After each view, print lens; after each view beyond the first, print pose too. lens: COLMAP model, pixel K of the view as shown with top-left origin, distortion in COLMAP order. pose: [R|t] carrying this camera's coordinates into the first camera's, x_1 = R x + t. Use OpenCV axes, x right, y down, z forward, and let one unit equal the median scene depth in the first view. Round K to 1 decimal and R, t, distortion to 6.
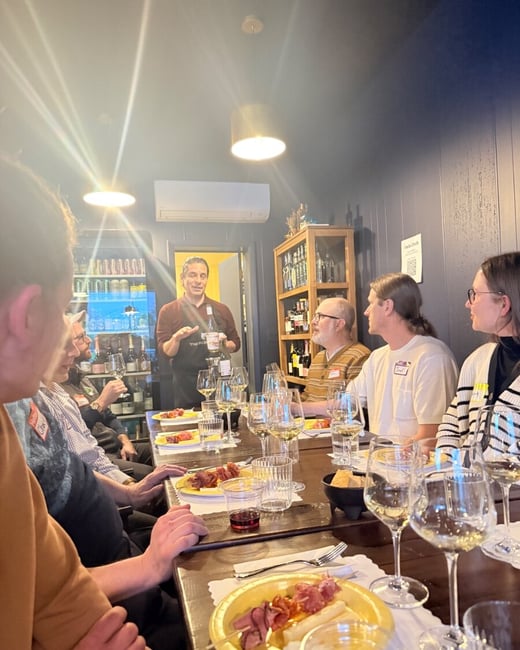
lens RADIAL K [[501.0, 0, 258.5], [0, 501.0, 325.7], [0, 0, 1]] dist [0.095915, -0.044259]
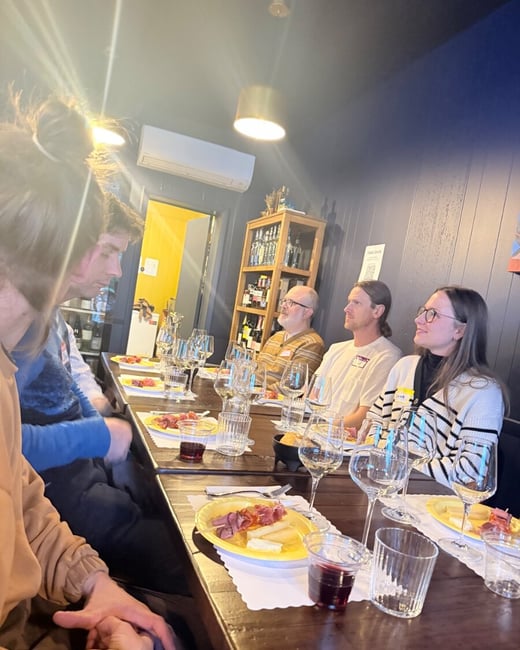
lens RADIAL K [[501.0, 0, 259.3], [0, 501.0, 329.0], [0, 0, 1]] dist [0.095915, -0.044259]
pose [[0.970276, 0.208679, 0.122550, -0.047971], [-0.217140, 0.974284, 0.060166, -0.010750], [-0.106843, -0.084989, 0.990637, -0.082144]]
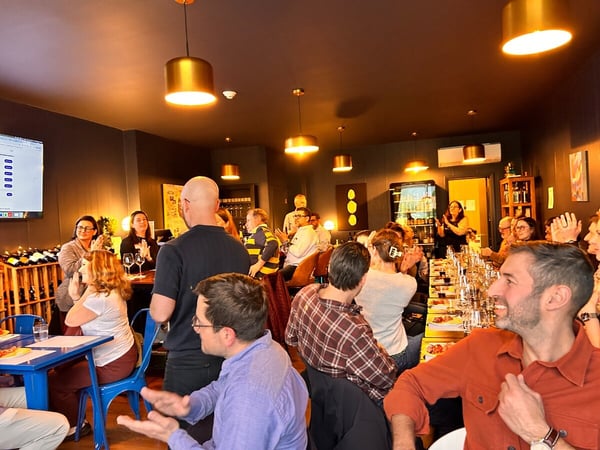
lens RADIAL K [[440.7, 0, 294.0], [0, 440.7, 226.5], [0, 0, 1]] dist [0.087067, -0.093976]
pose [[0.852747, 0.002894, -0.522317, 0.460617], [0.035311, 0.997377, 0.063177, -0.209119], [0.521130, -0.072317, 0.850408, -1.603968]]
